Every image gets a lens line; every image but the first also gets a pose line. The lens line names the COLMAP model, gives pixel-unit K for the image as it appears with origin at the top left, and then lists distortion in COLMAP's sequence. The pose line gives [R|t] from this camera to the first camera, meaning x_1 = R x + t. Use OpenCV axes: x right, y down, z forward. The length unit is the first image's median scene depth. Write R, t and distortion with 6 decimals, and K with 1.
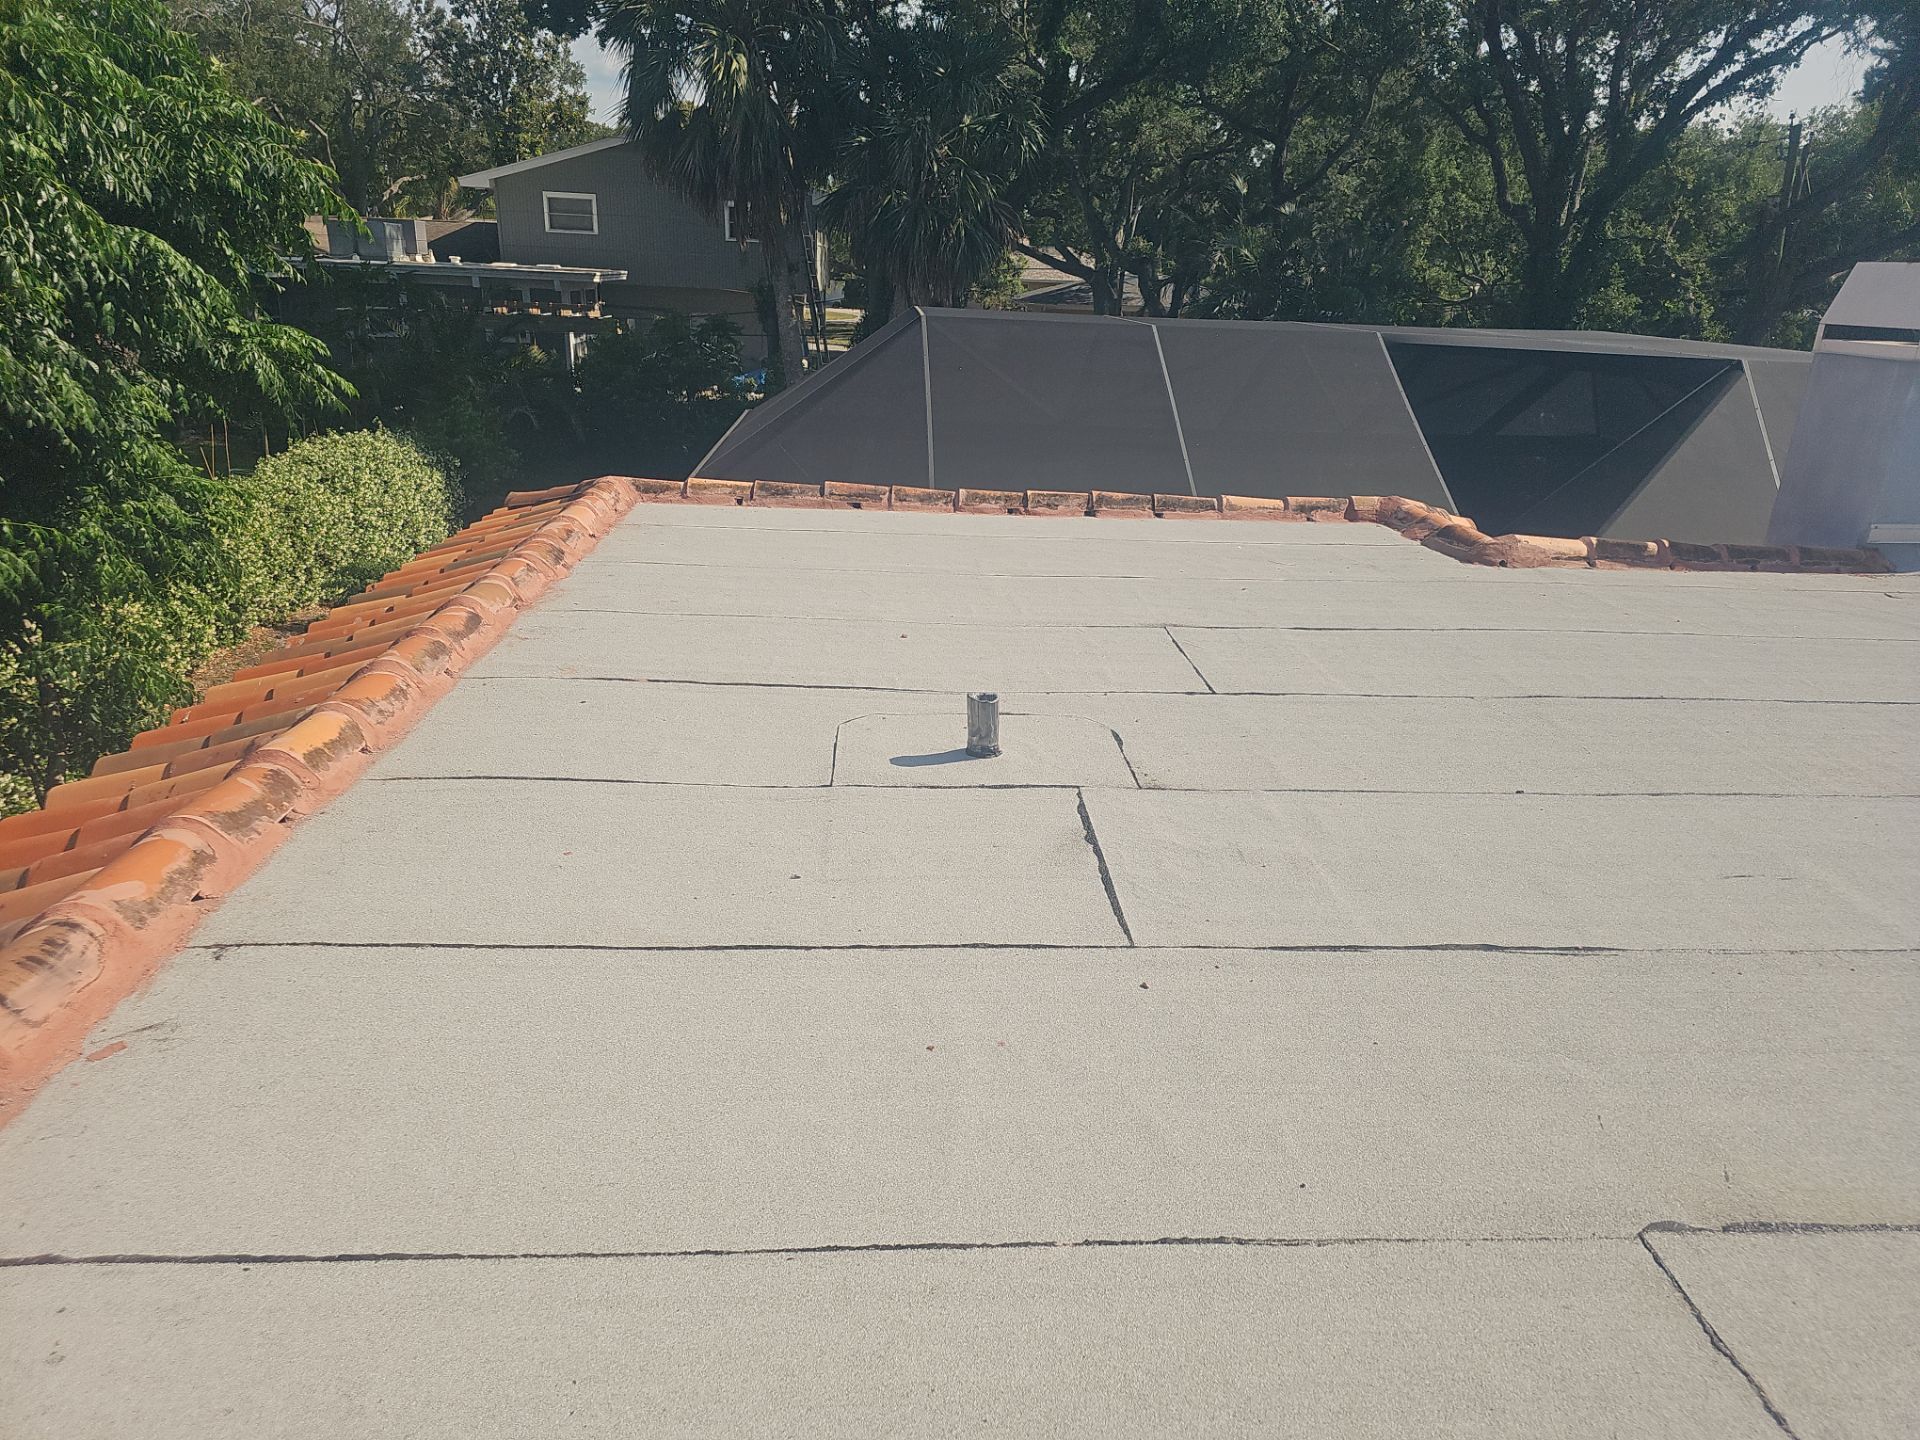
lens RADIAL K [[1274.6, 0, 952.5], [0, 1274.6, 710.9], [0, 0, 1]] dist [0.051152, -0.048580]
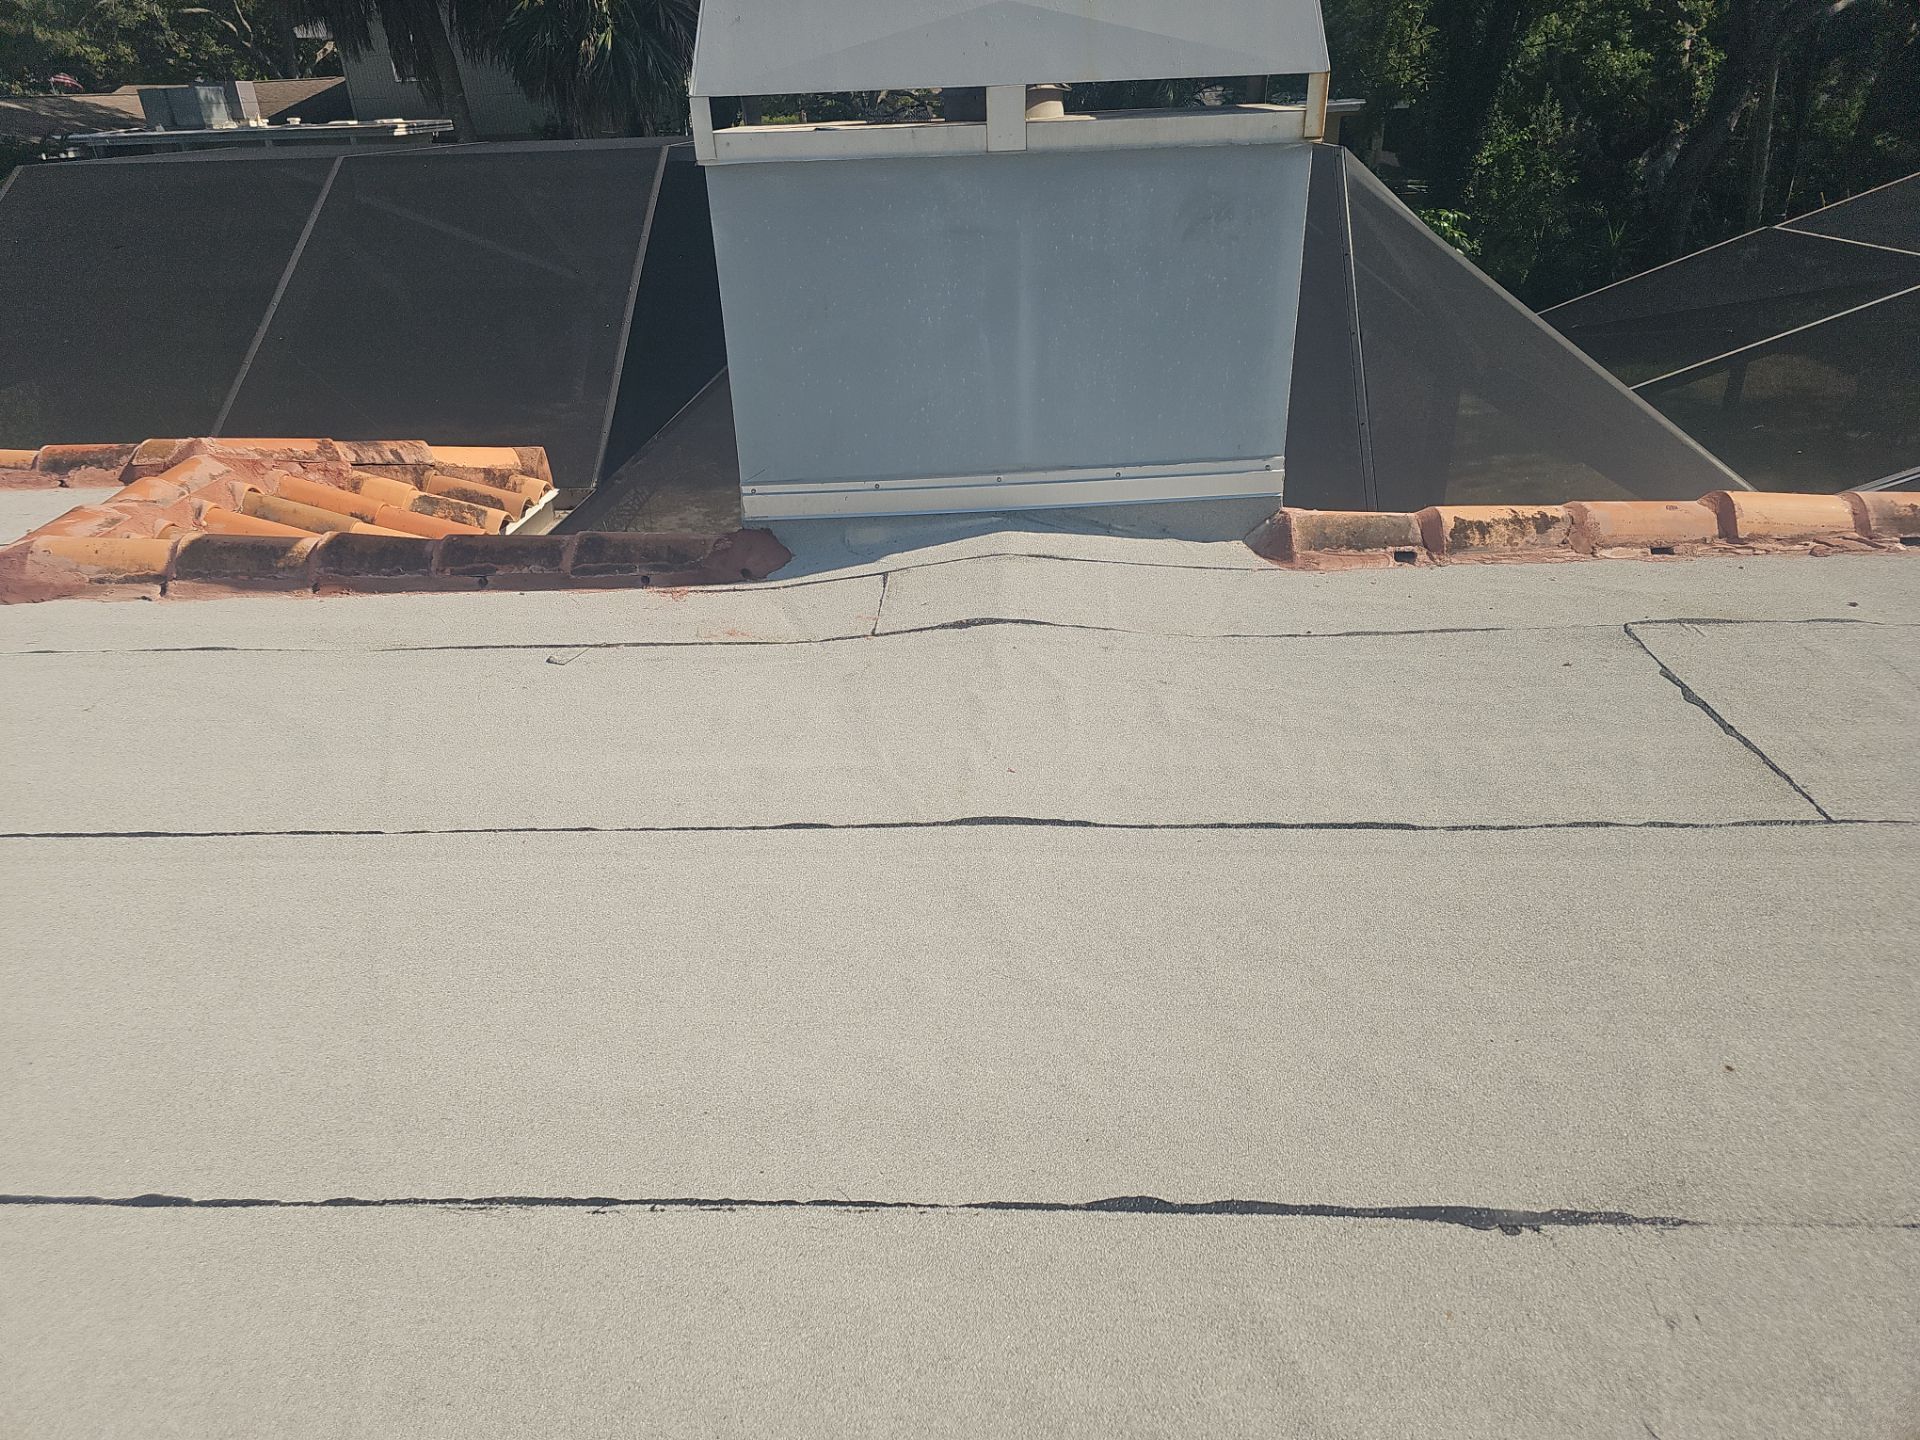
lens RADIAL K [[1276.1, 0, 960.0], [0, 1276.1, 720.0], [0, 0, 1]] dist [0.097605, -0.087252]
pose [[0.991373, -0.021005, -0.129373, 0.647395], [0.036285, 0.992480, 0.116904, -0.079458], [0.125945, -0.120590, 0.984681, 0.347653]]
